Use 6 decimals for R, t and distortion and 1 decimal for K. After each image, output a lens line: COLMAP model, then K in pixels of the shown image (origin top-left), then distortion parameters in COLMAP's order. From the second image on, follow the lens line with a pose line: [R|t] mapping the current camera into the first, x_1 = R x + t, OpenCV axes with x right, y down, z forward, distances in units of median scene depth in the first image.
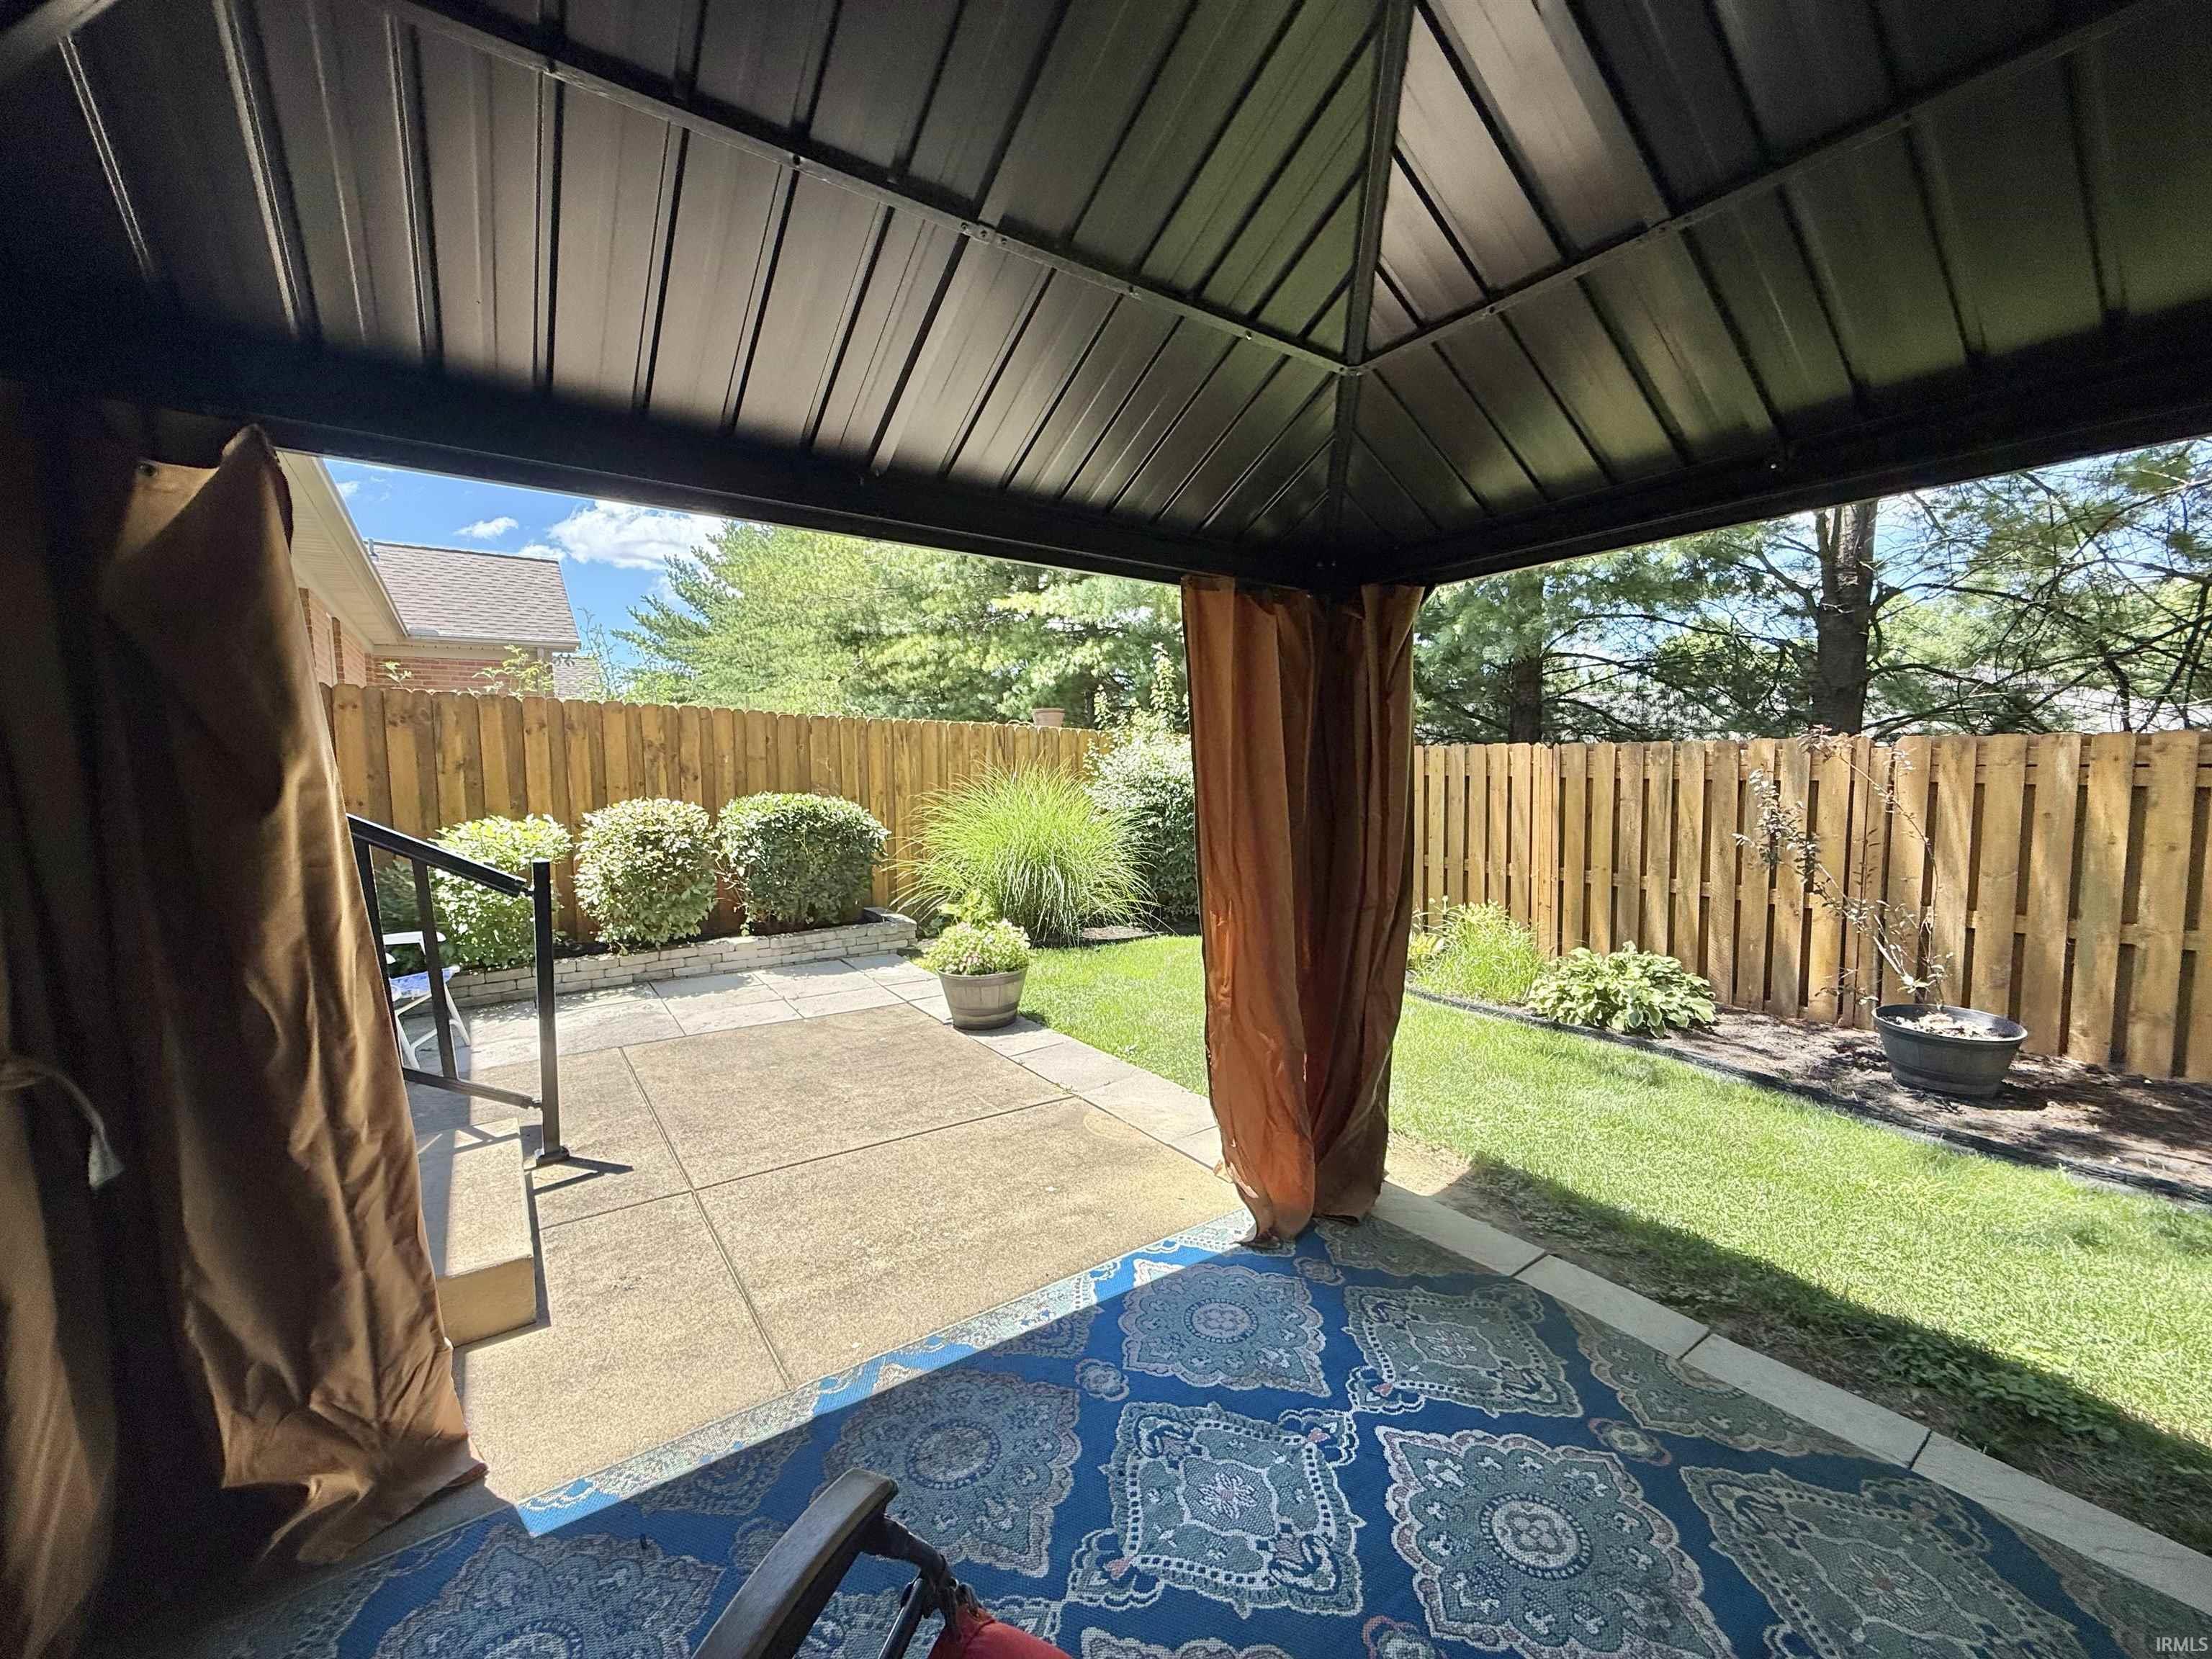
lens RADIAL K [[880.4, 0, 1100.4], [0, 880.4, 827.5], [0, 0, 1]] dist [0.000249, -0.000130]
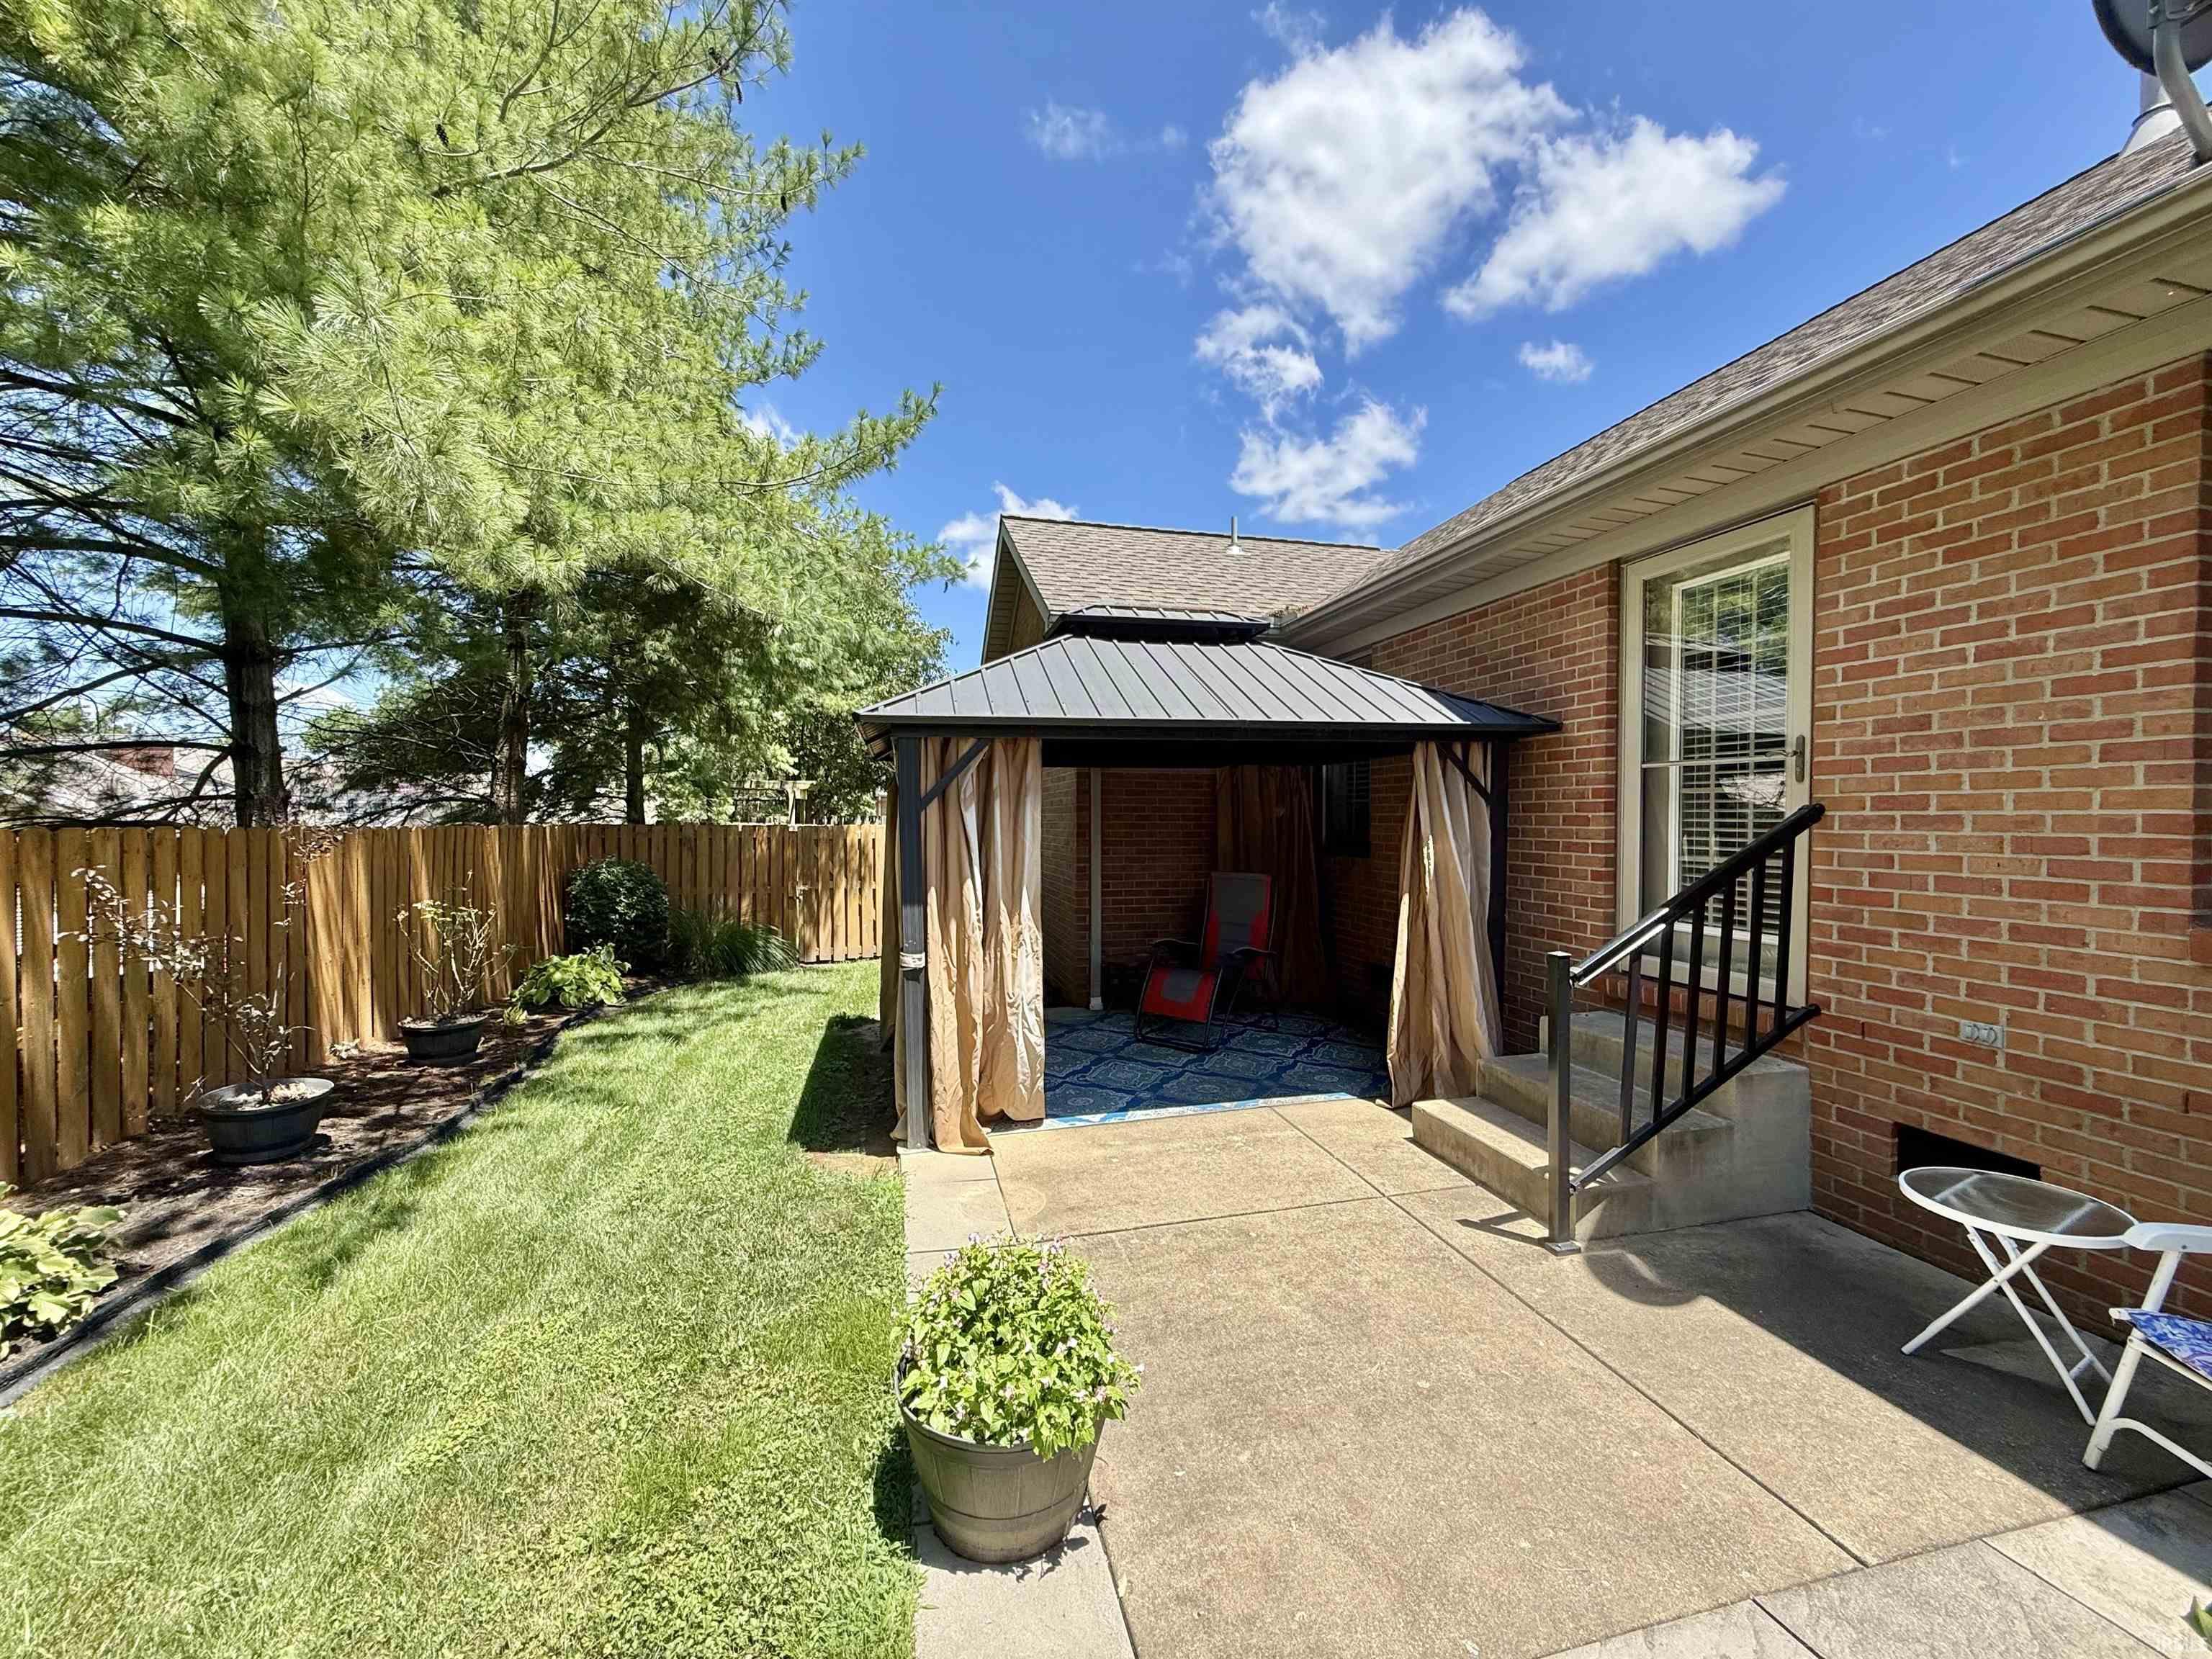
lens RADIAL K [[880.4, 0, 1105.3], [0, 880.4, 833.8], [0, 0, 1]] dist [0.000249, -0.000130]
pose [[-0.930636, -0.000110, 0.365947, -0.341733], [0.034046, 0.995637, 0.086881, -0.136844], [-0.364360, 0.093313, -0.926571, 1.398587]]
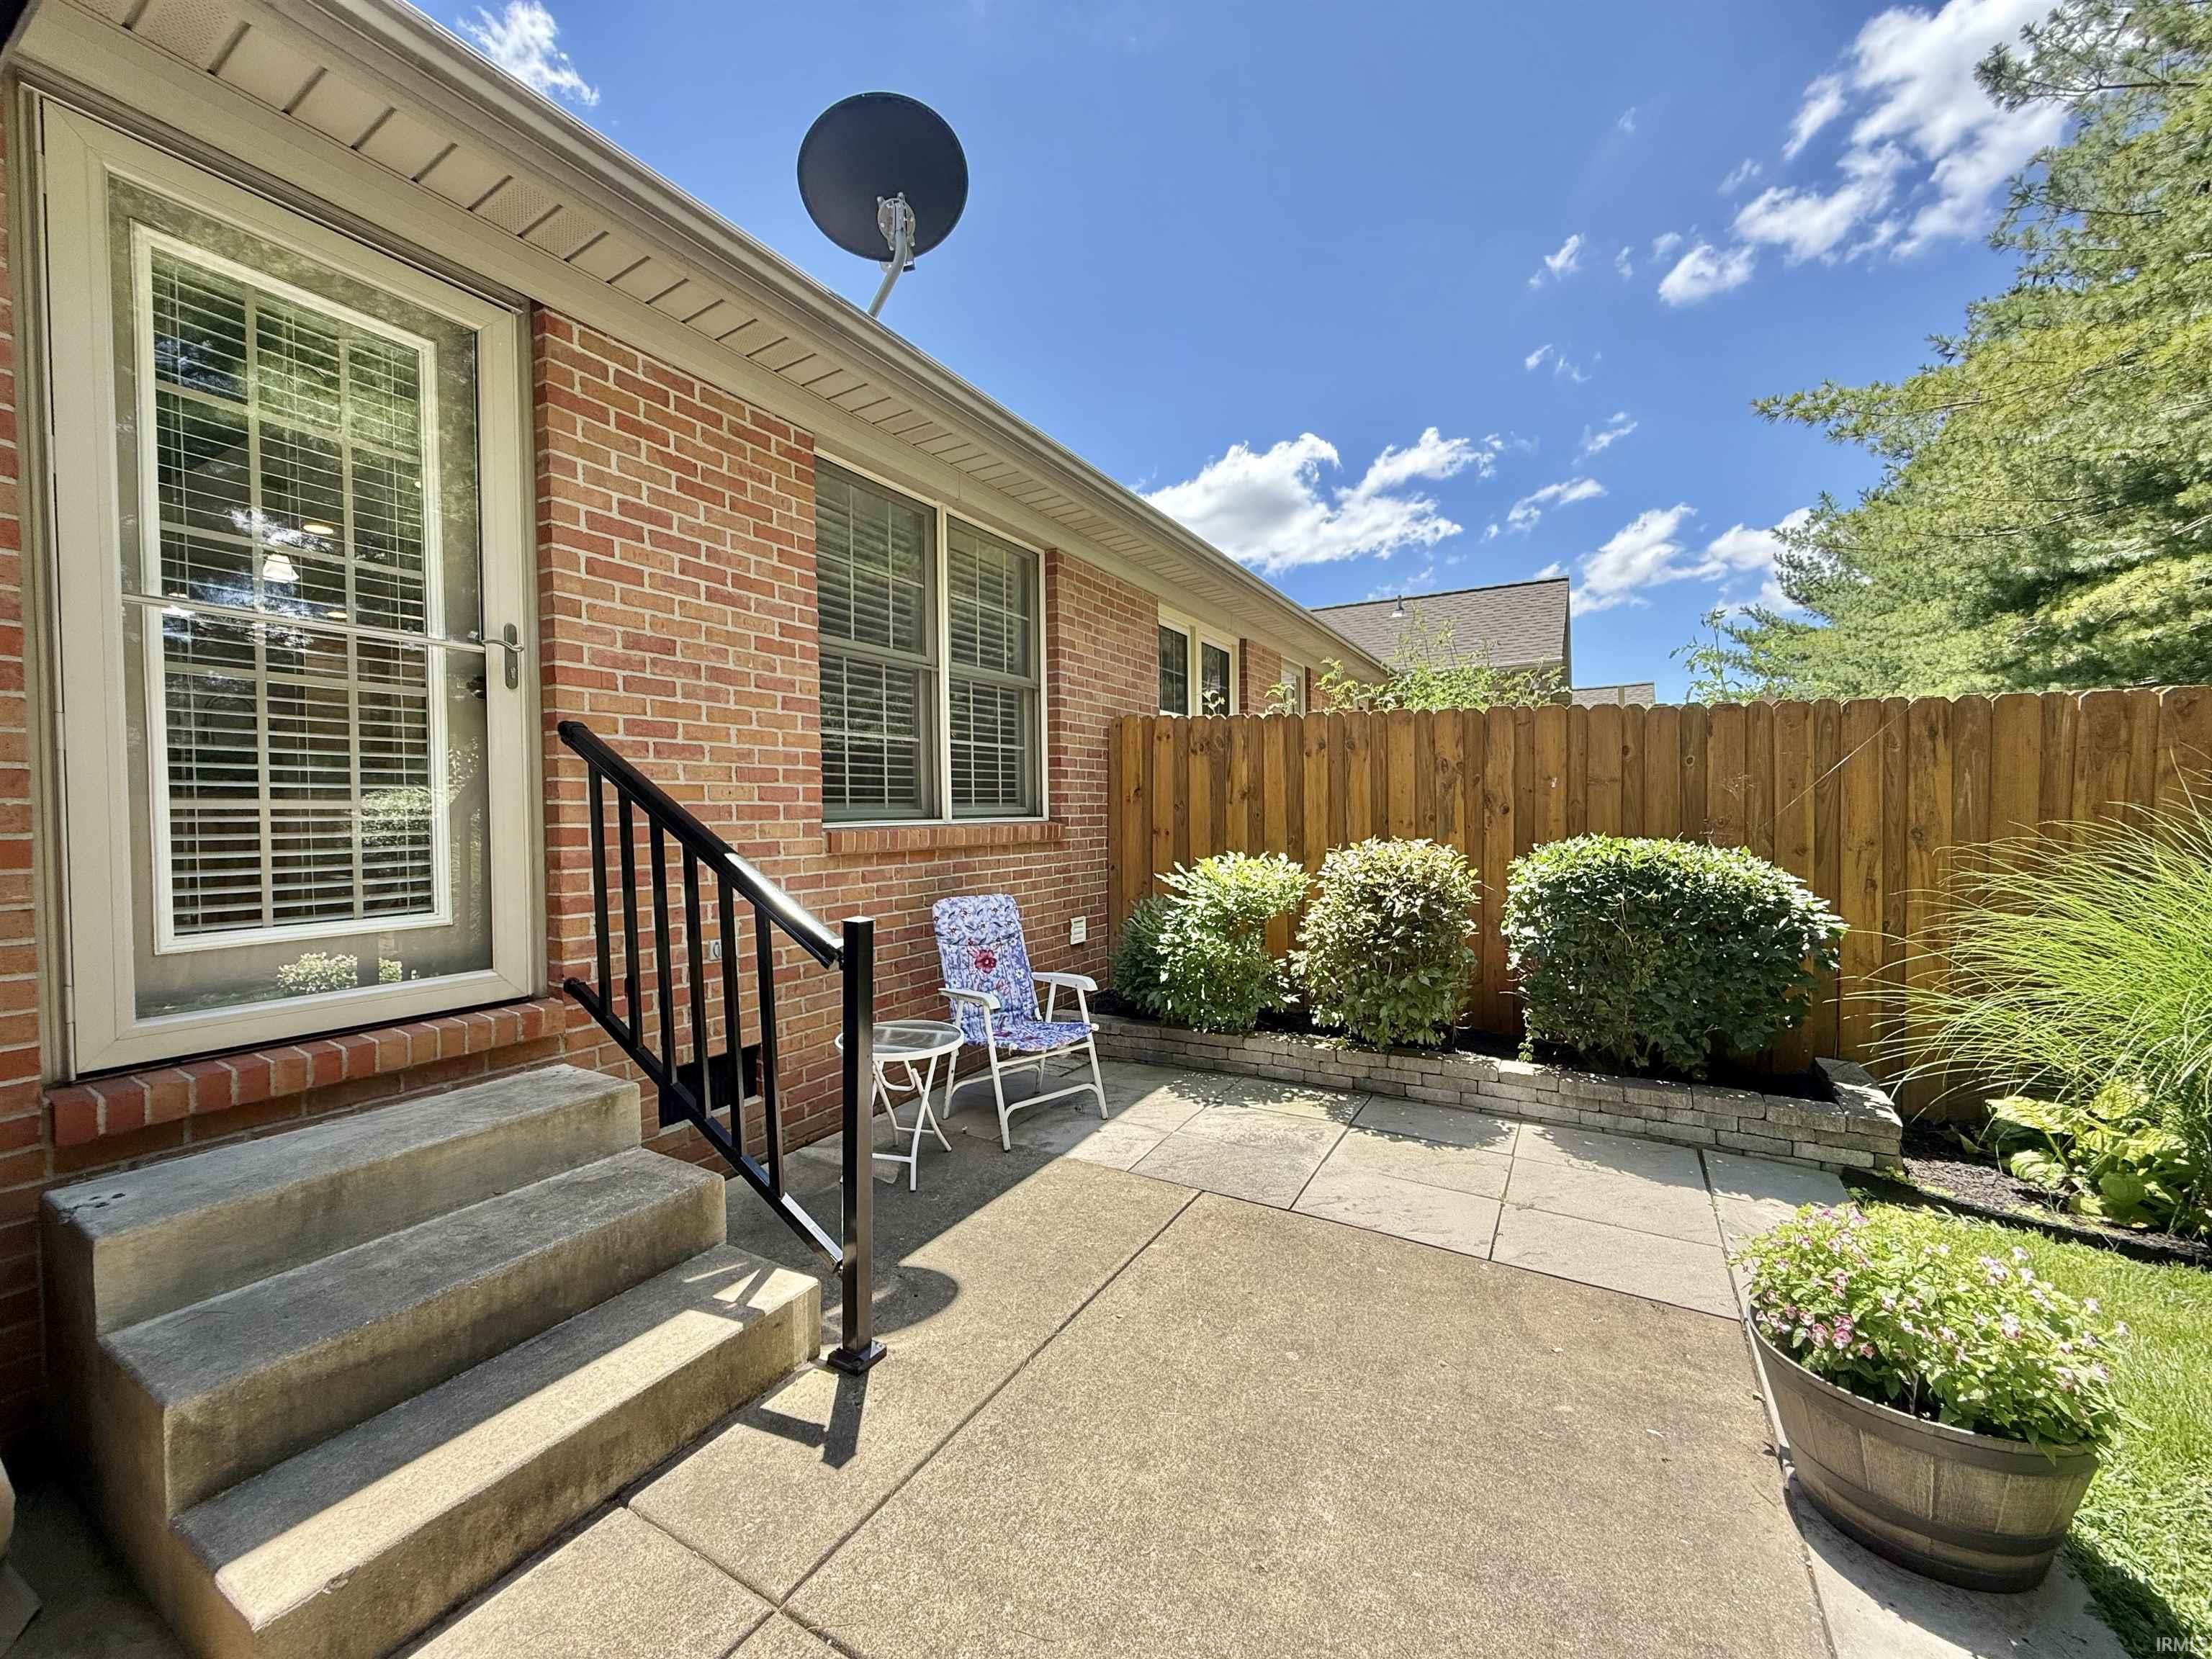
lens RADIAL K [[880.4, 0, 1095.4], [0, 880.4, 833.4], [0, 0, 1]] dist [0.000249, -0.000130]
pose [[0.423480, 0.028348, -0.905462, 0.038566], [-0.061230, 0.998120, 0.002612, -0.028222], [0.903834, 0.054335, 0.424419, 0.574722]]
